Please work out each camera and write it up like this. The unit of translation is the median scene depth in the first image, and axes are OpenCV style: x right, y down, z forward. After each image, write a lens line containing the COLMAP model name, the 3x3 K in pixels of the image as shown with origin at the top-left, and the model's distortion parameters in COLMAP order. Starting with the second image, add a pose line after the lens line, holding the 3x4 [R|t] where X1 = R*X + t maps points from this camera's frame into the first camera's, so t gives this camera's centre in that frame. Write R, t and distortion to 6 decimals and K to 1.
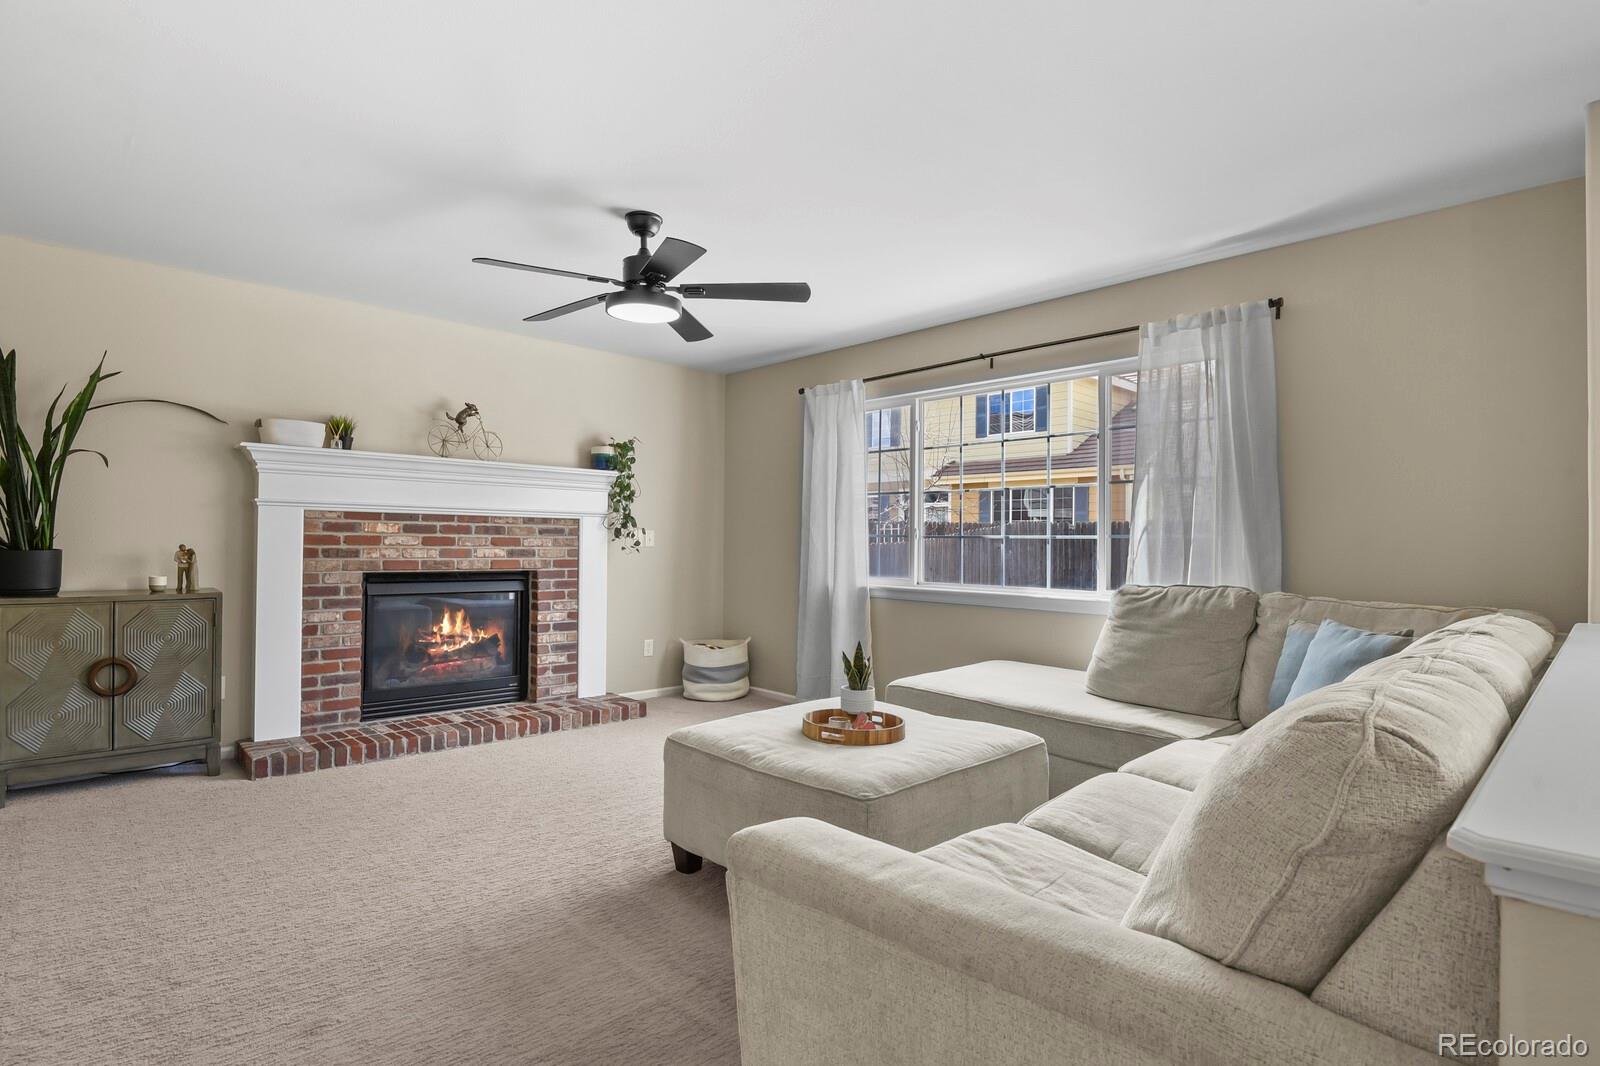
lens RADIAL K [[789.1, 0, 804.3], [0, 789.1, 539.1], [0, 0, 1]] dist [-0.001745, -0.012220]
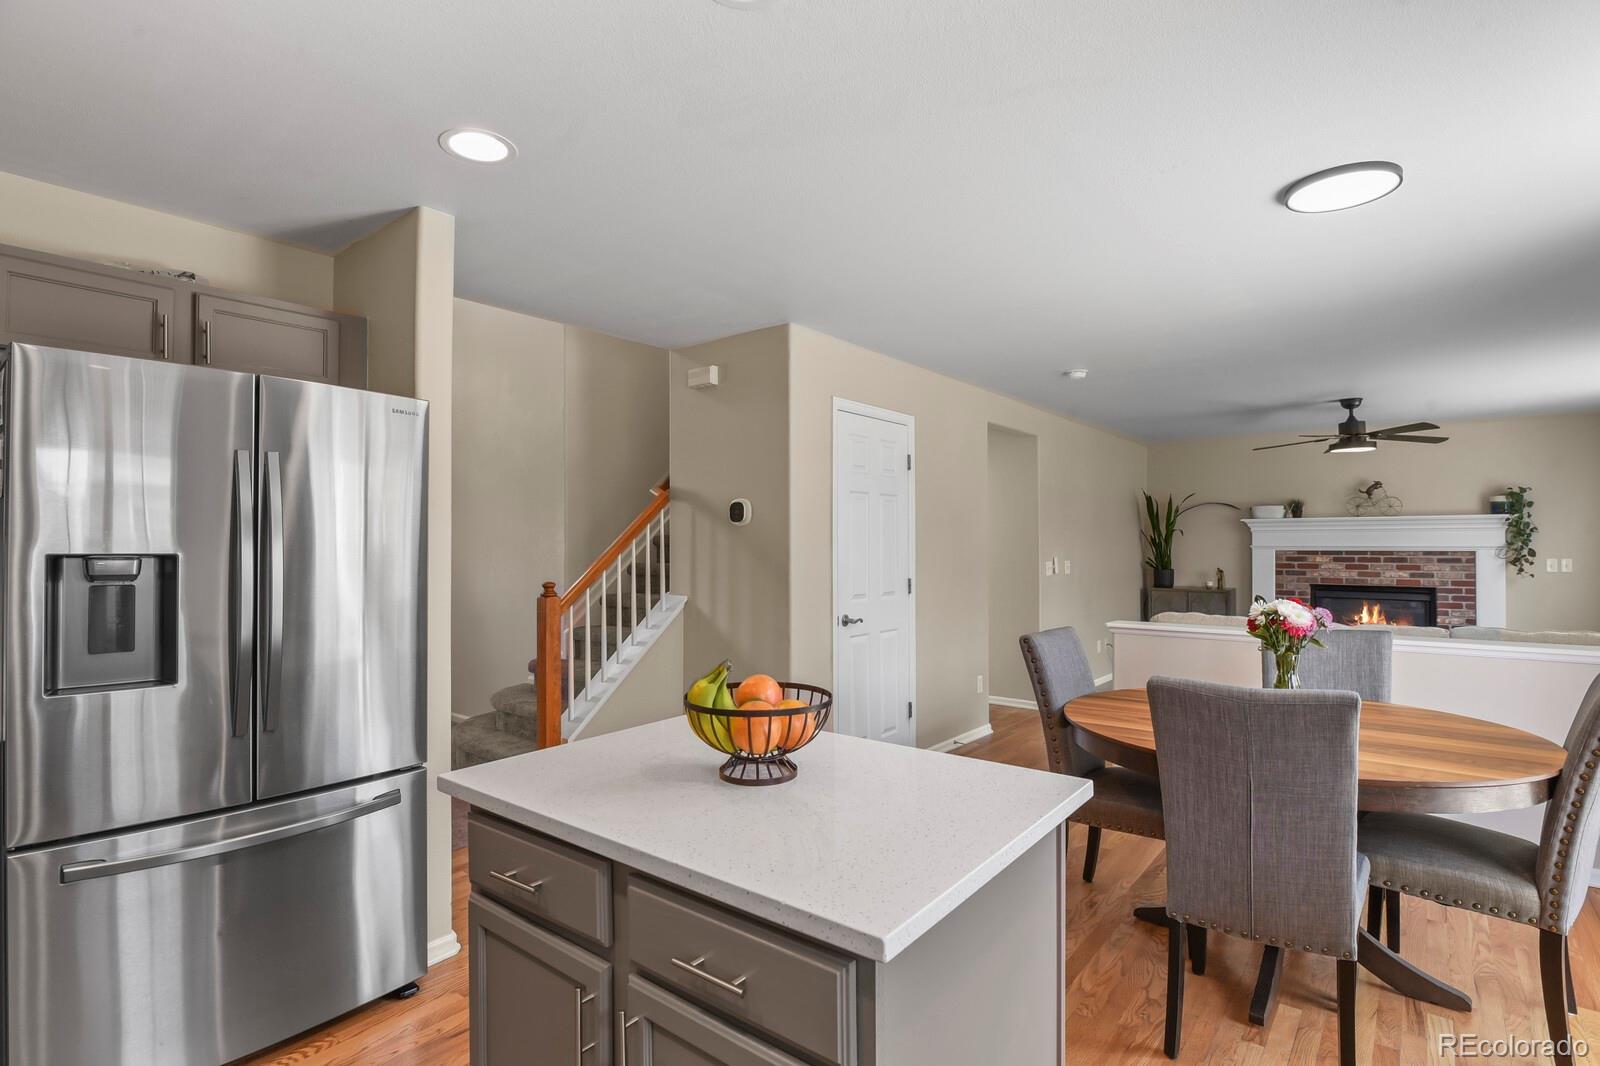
lens RADIAL K [[773.3, 0, 808.3], [0, 773.3, 539.3], [0, 0, 1]] dist [0.001272, -0.011859]
pose [[0.142100, -0.018870, -0.989672, 1.022786], [0.006940, 0.999813, -0.018067, -0.035590], [0.989828, -0.004301, 0.142204, -0.389770]]
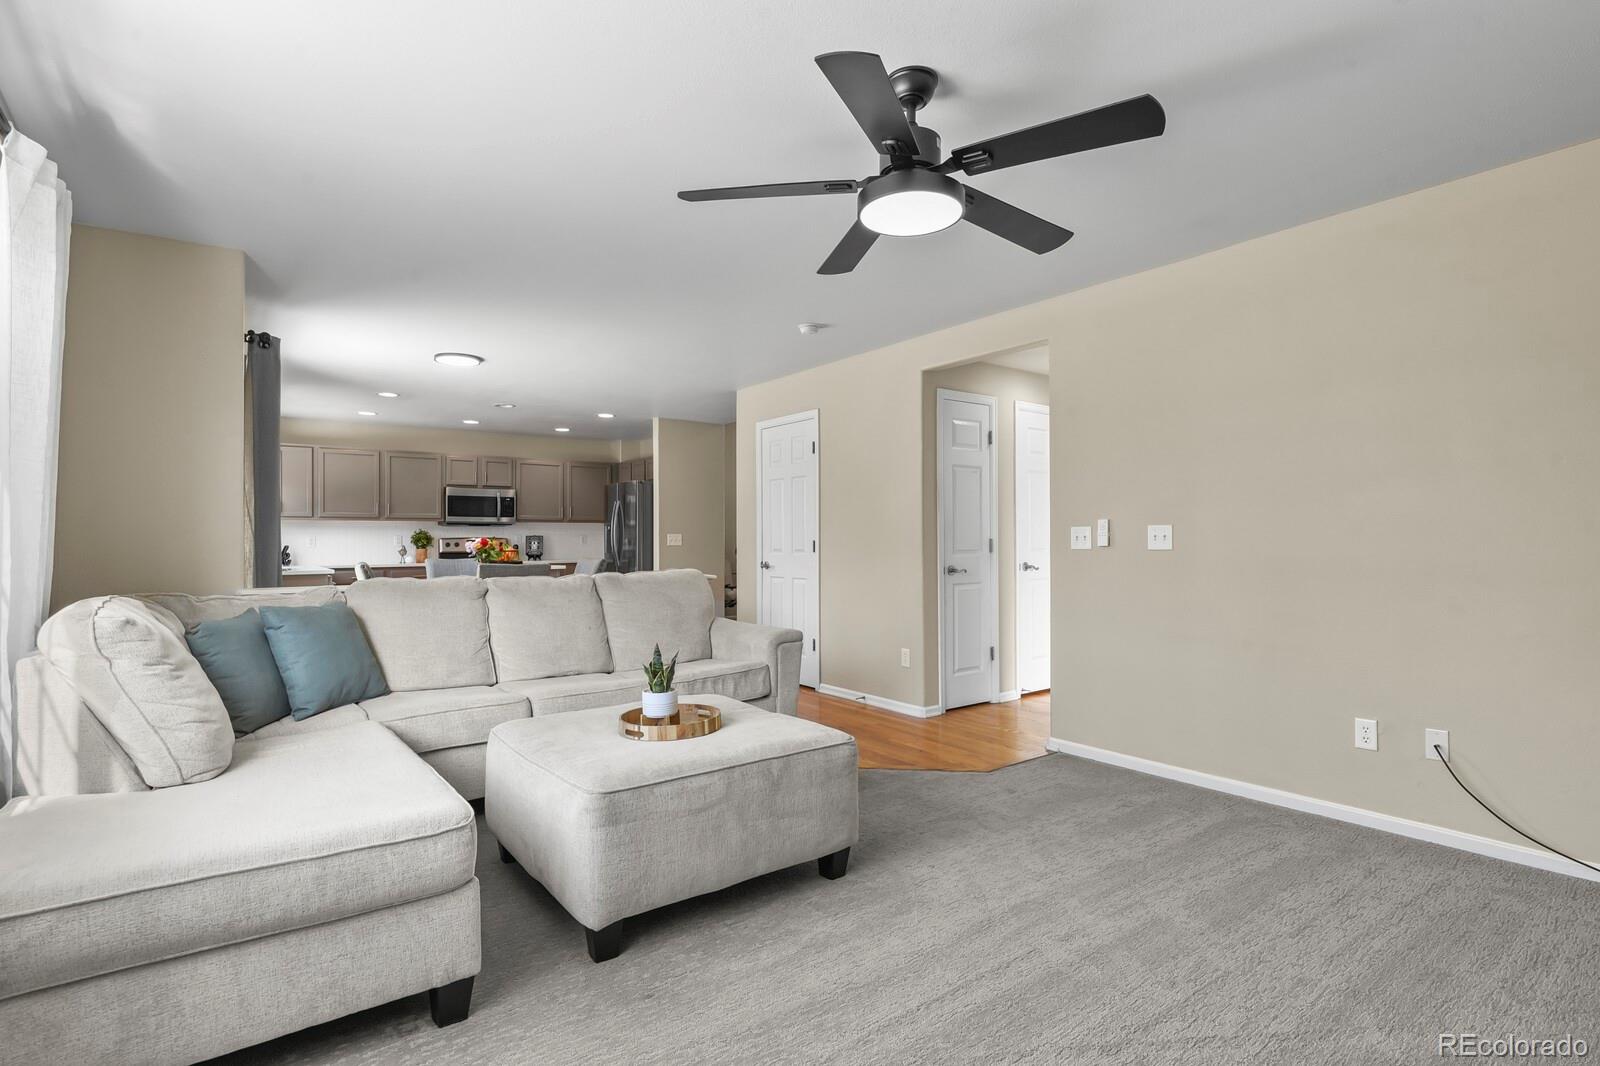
lens RADIAL K [[774.1, 0, 803.5], [0, 774.1, 538.3], [0, 0, 1]] dist [-0.004514, -0.010108]
pose [[-0.993684, -0.004898, 0.112105, -0.134465], [-0.005620, 0.999965, -0.006124, 0.004626], [-0.112071, -0.006716, -0.993678, 1.211350]]
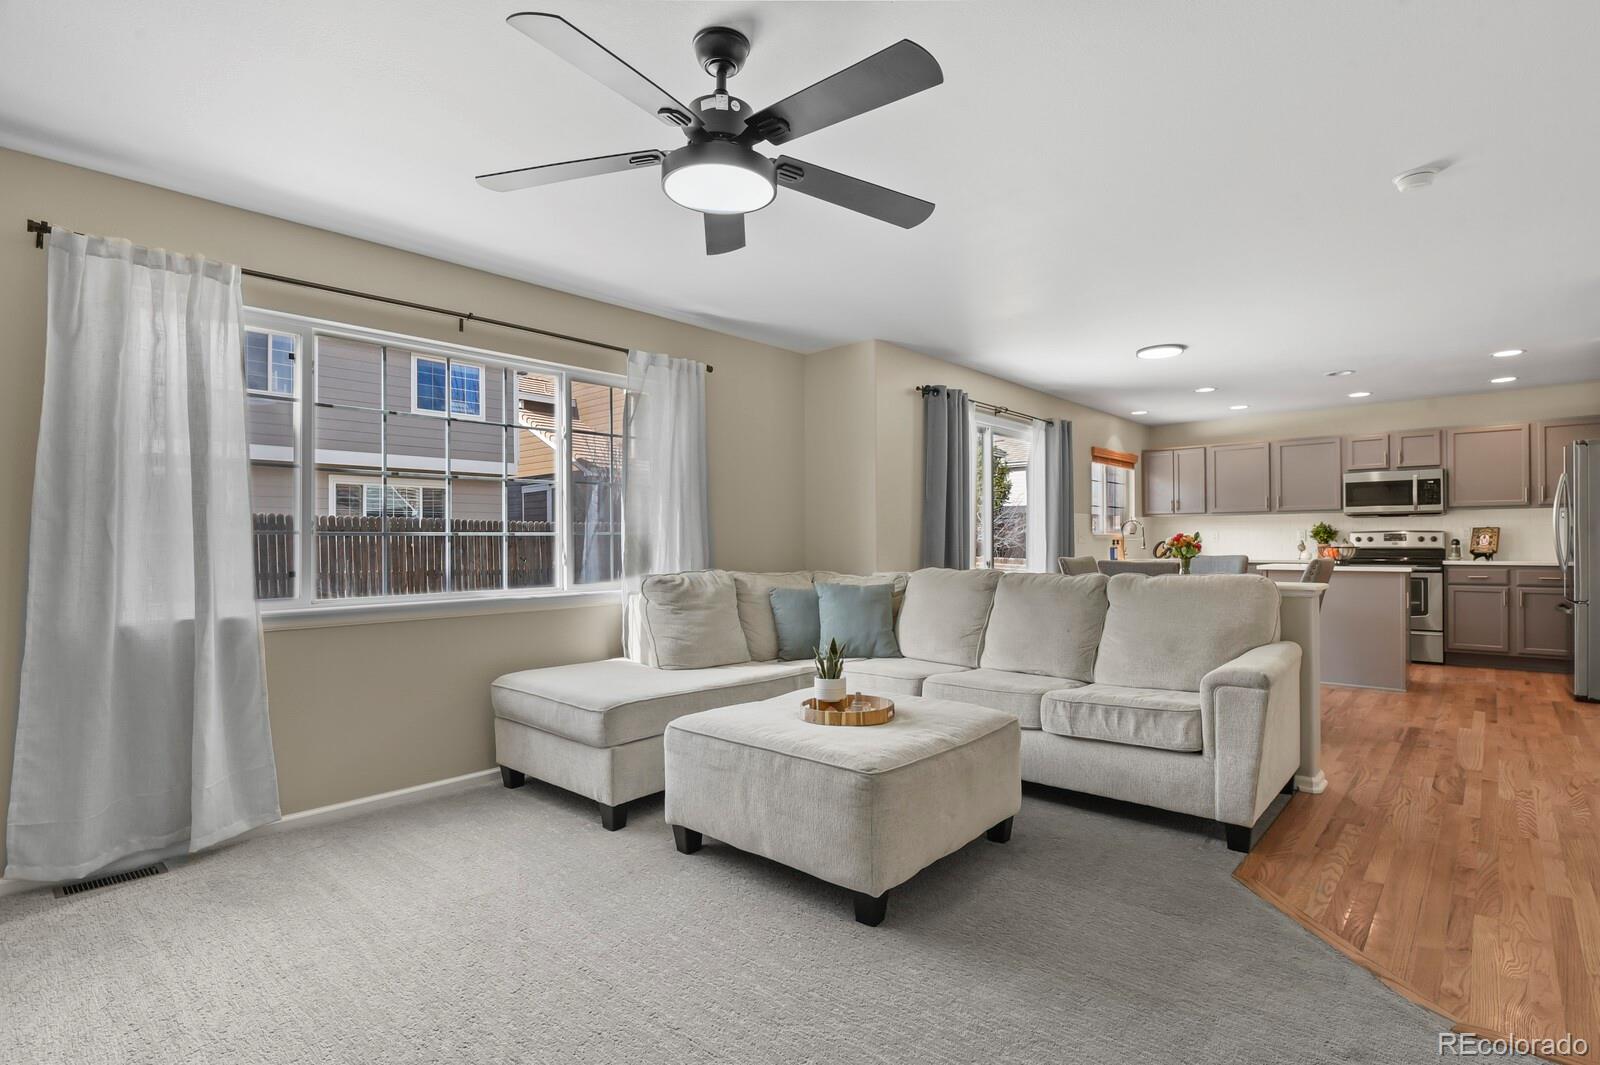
lens RADIAL K [[774.1, 0, 803.5], [0, 774.1, 537.8], [0, 0, 1]] dist [-0.004514, -0.010108]
pose [[-0.081892, -0.006514, 0.996620, -0.606371], [0.001985, 0.999976, 0.006699, -0.003225], [-0.996639, 0.002527, -0.081878, 0.706495]]
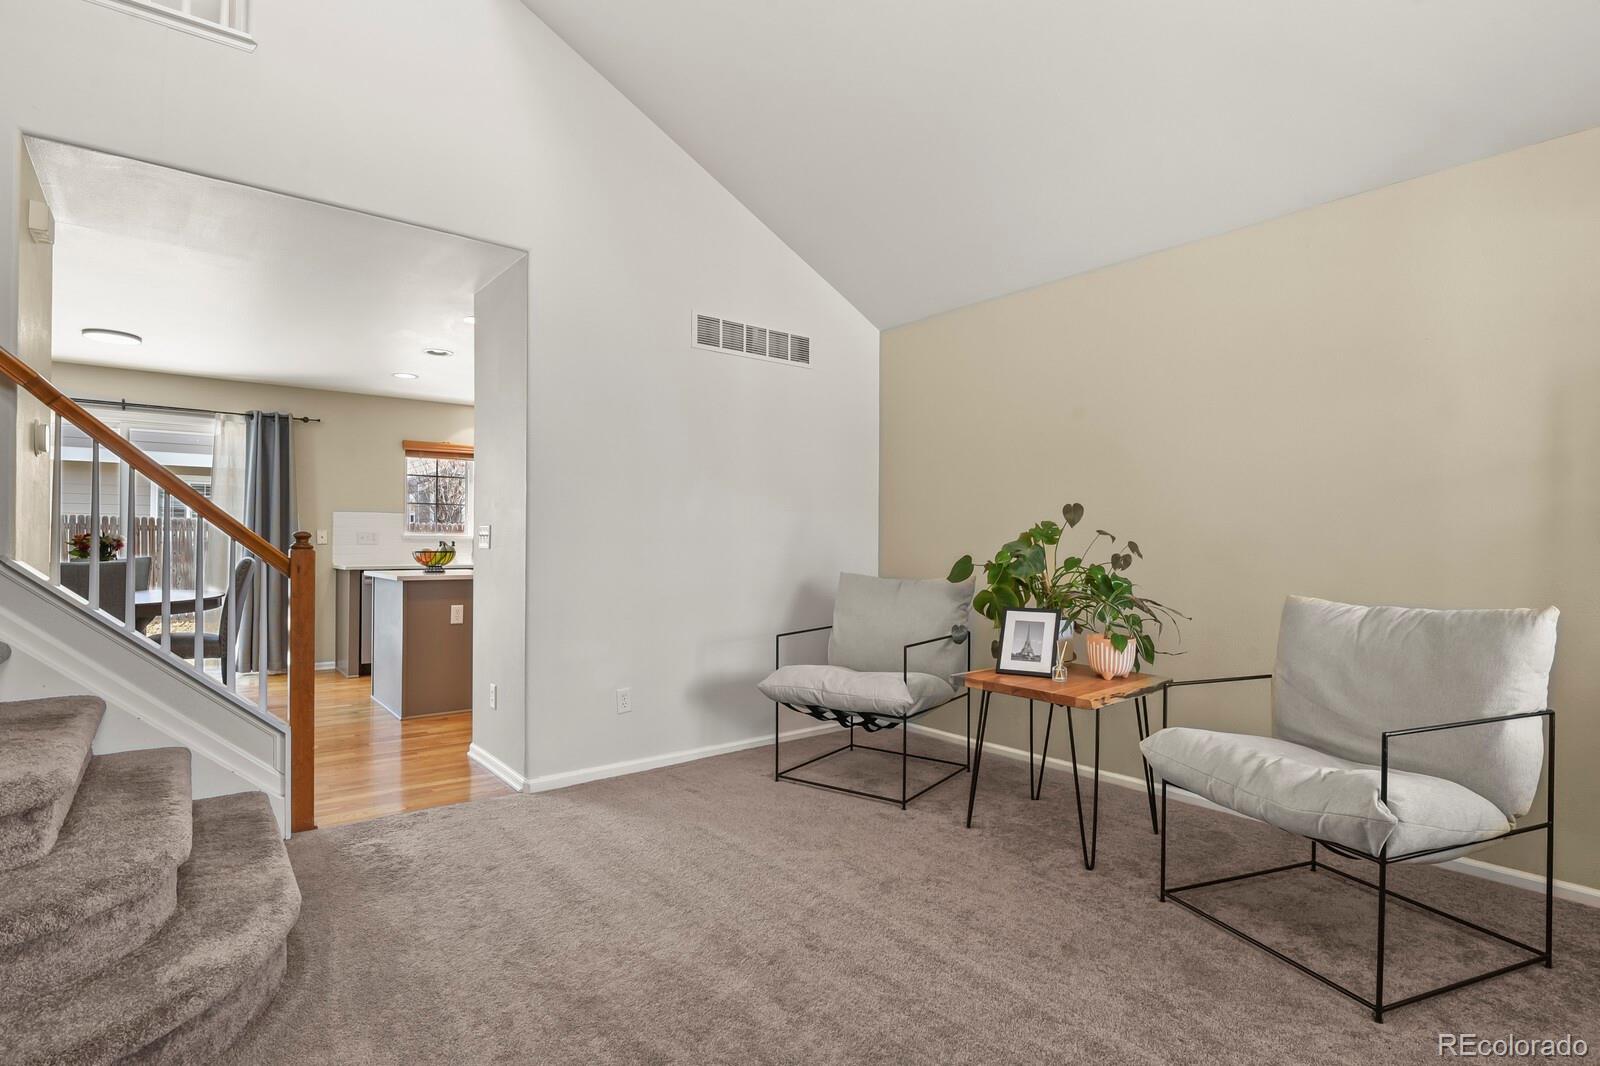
lens RADIAL K [[789.1, 0, 804.3], [0, 789.1, 539.1], [0, 0, 1]] dist [-0.001745, -0.012220]
pose [[0.082507, -0.006410, 0.996570, -0.485249], [-0.003233, 0.999972, 0.006700, -0.004335], [-0.996585, -0.003775, 0.082484, -1.038010]]
